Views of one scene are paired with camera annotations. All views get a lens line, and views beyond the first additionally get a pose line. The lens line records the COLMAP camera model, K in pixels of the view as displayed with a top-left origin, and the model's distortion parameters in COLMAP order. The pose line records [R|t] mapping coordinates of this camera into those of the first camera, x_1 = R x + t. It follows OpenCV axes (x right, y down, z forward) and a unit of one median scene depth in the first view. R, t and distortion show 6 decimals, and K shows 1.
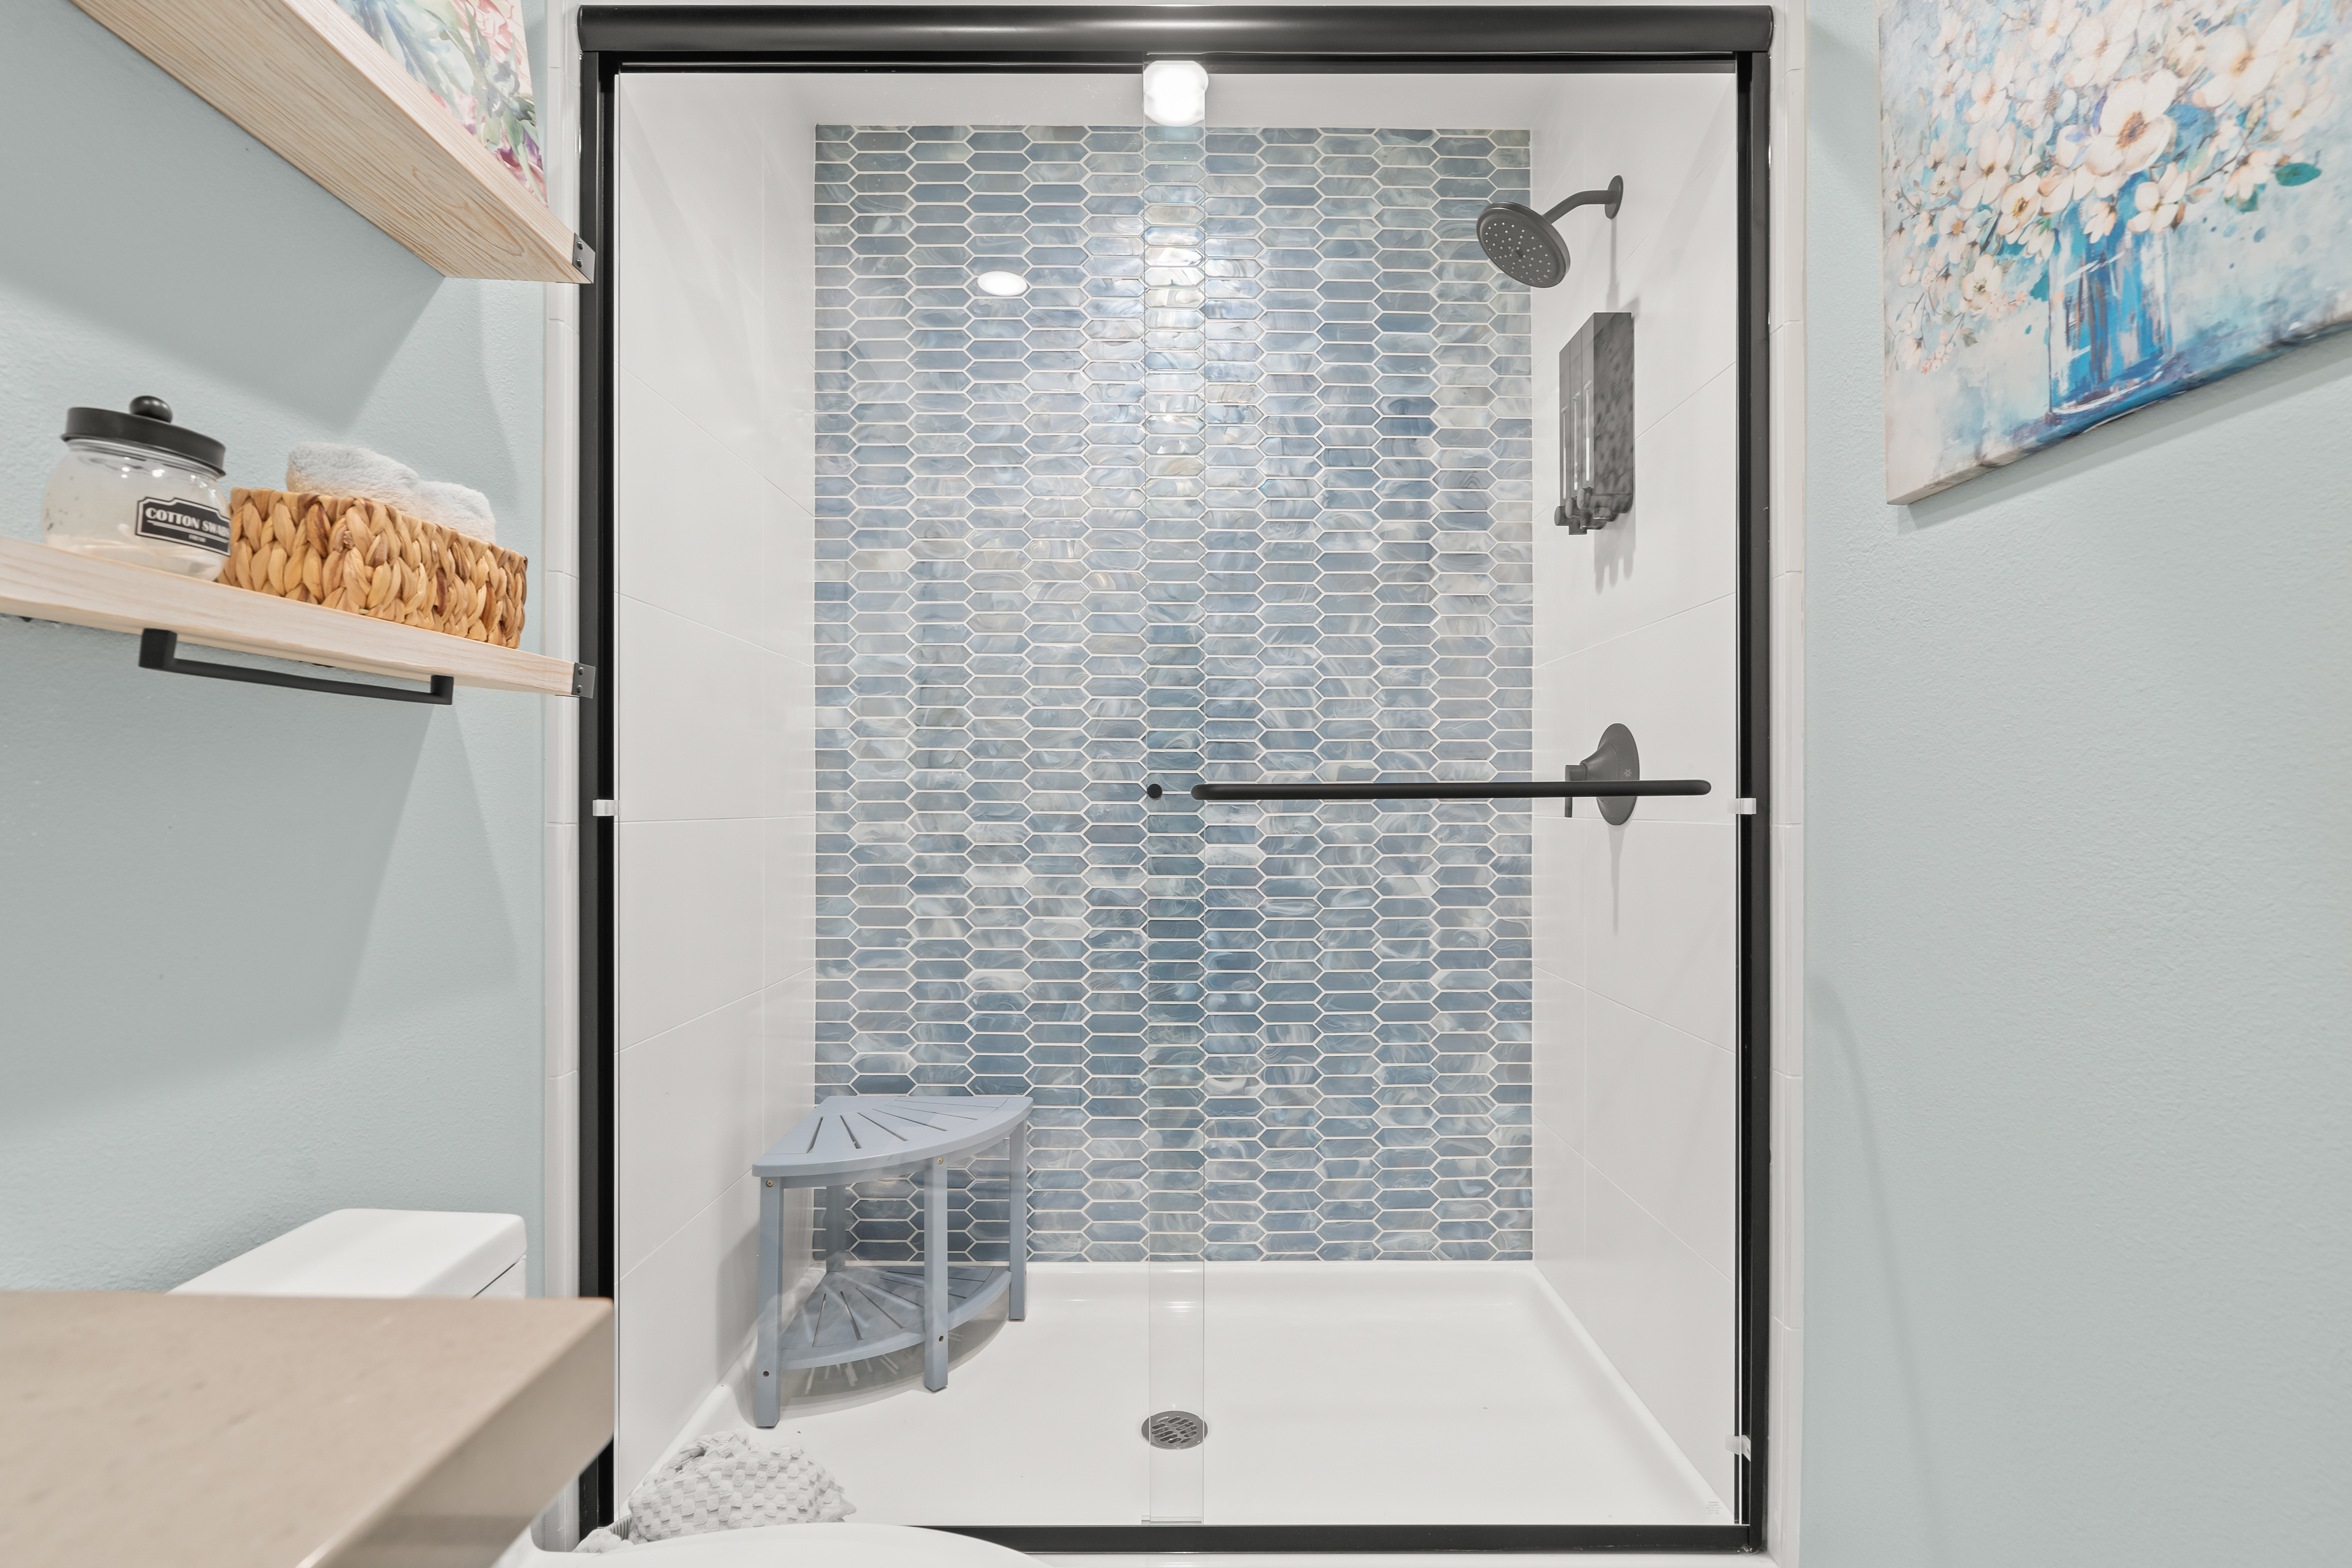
lens RADIAL K [[1071.3, 0, 1172.1], [0, 1071.3, 801.2], [0, 0, 1]] dist [-0.000899, -0.000038]
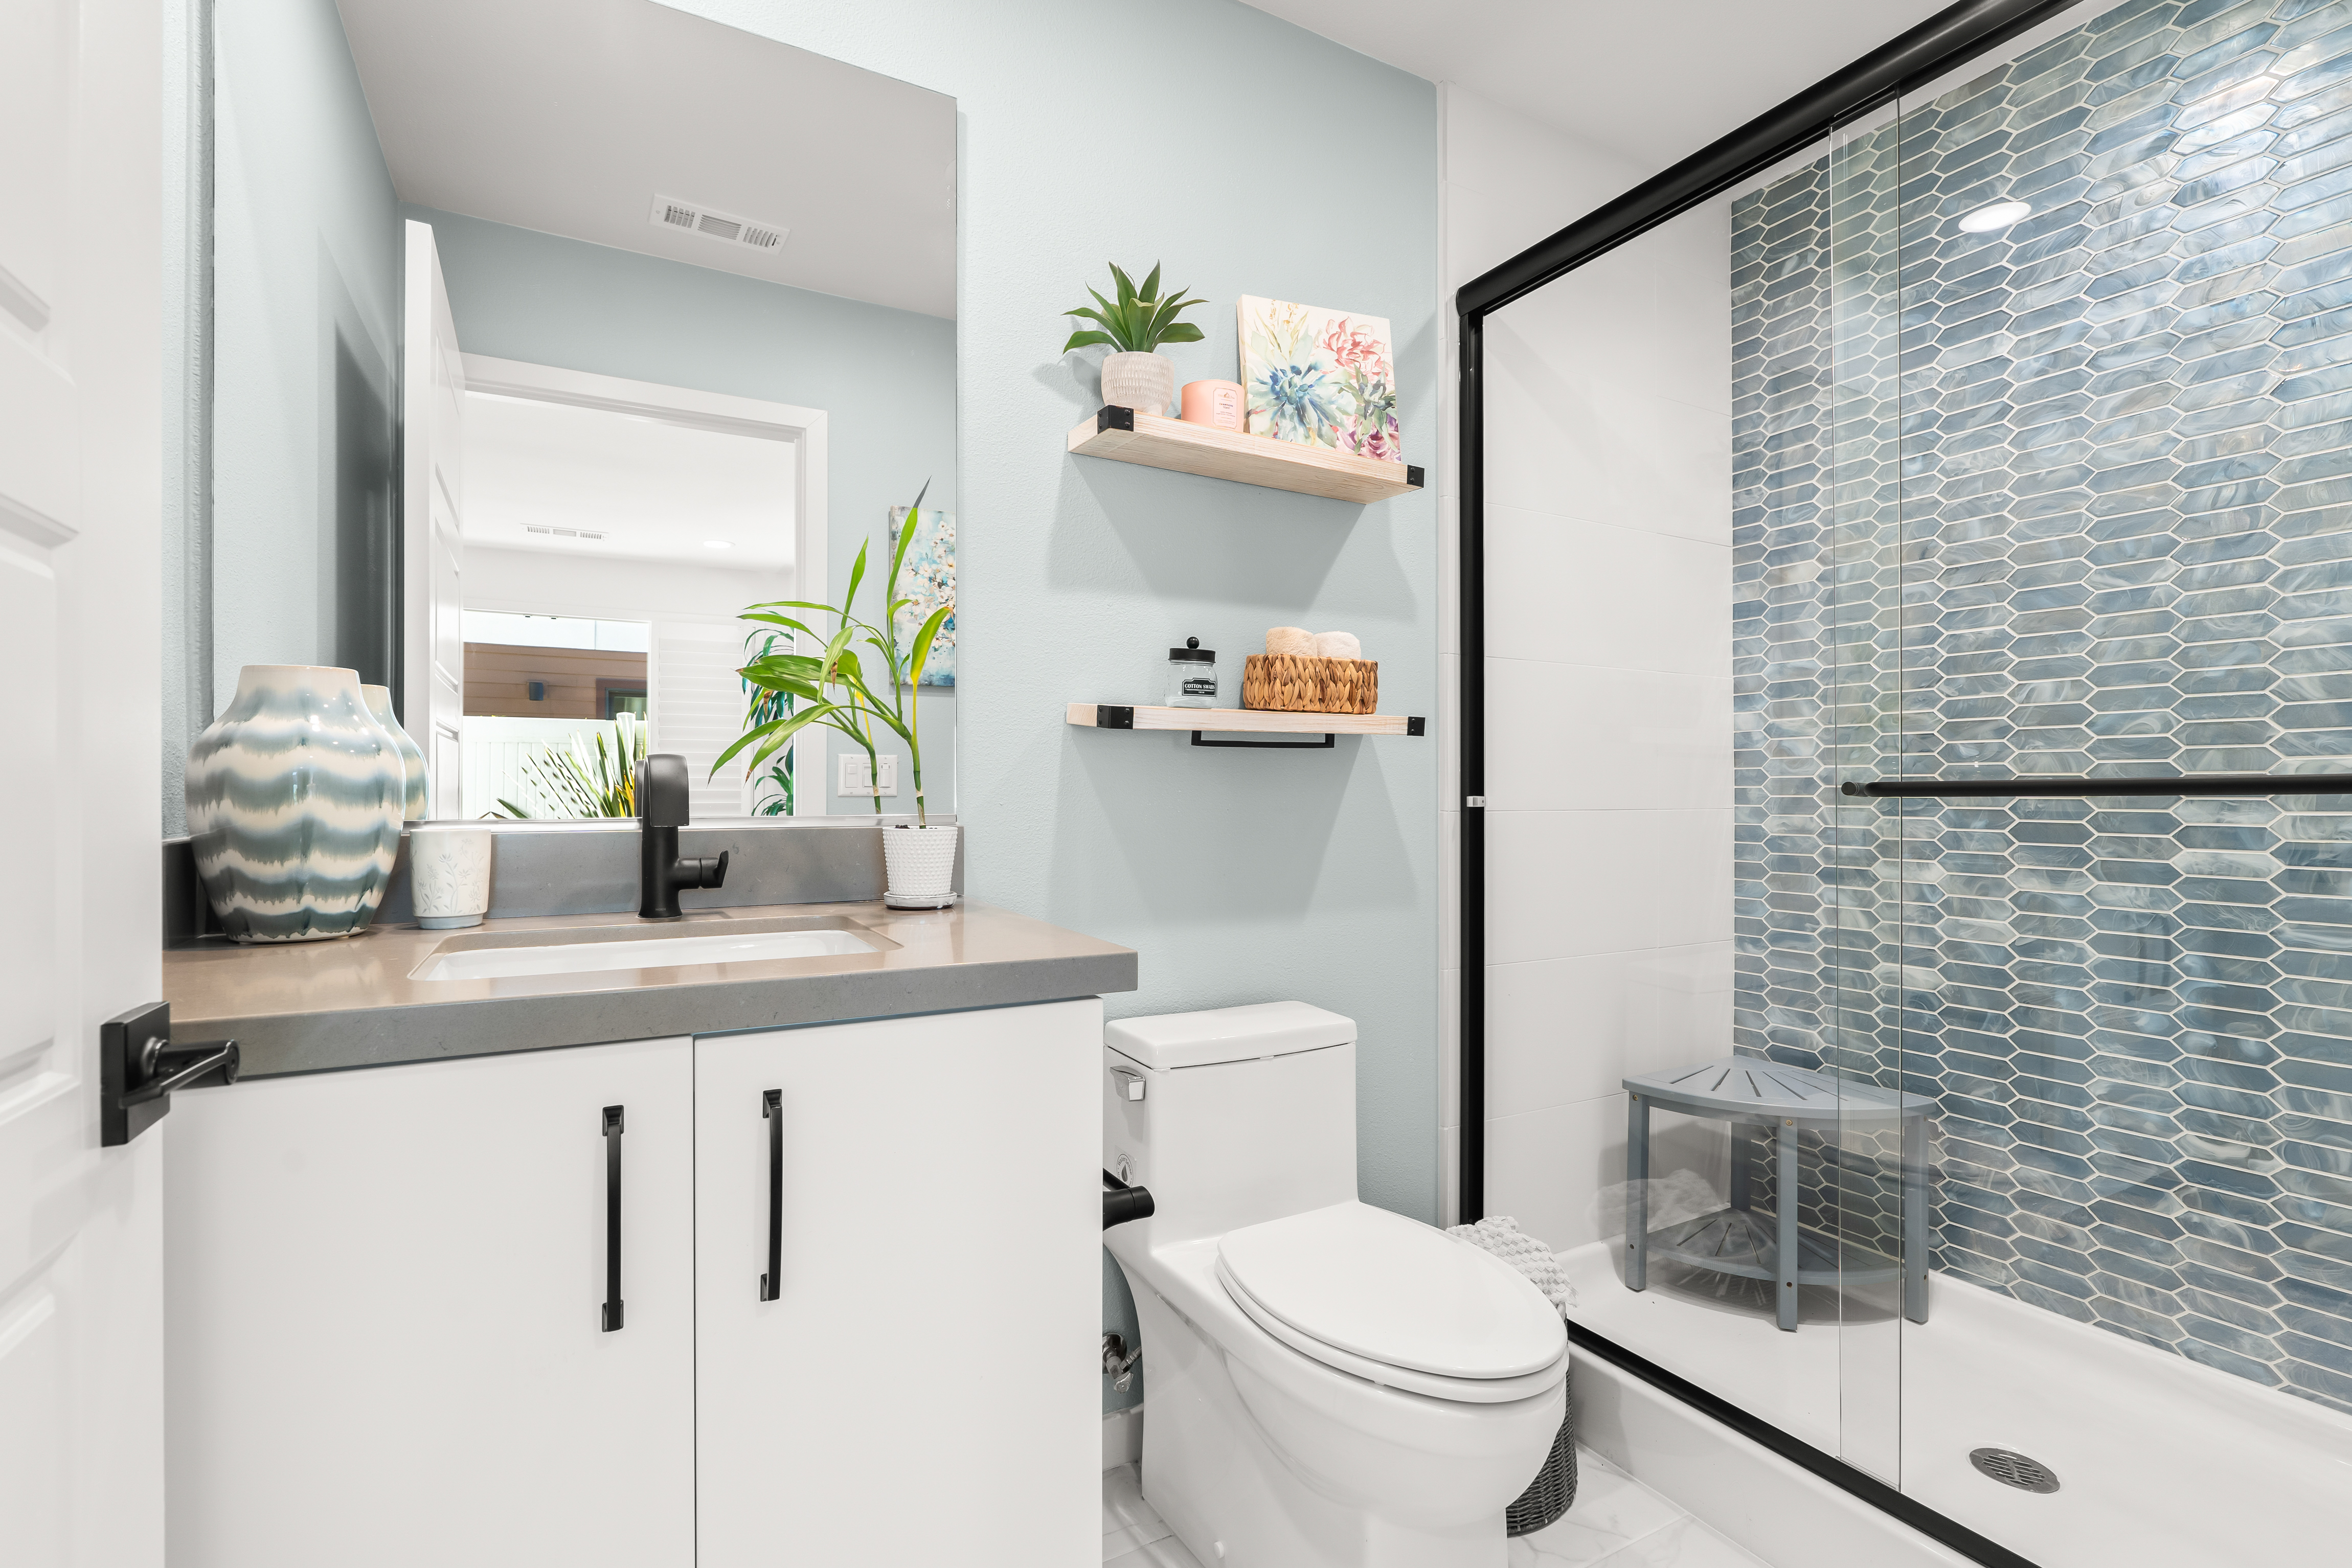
lens RADIAL K [[1081.0, 0, 1176.0], [0, 1081.0, 784.0], [0, 0, 1]] dist [0.014262, 0.000249]
pose [[0.491331, -0.009221, -0.870924, 0.384288], [0.003038, 0.999956, -0.008874, -0.004207], [0.870968, 0.001715, 0.491337, -0.085330]]
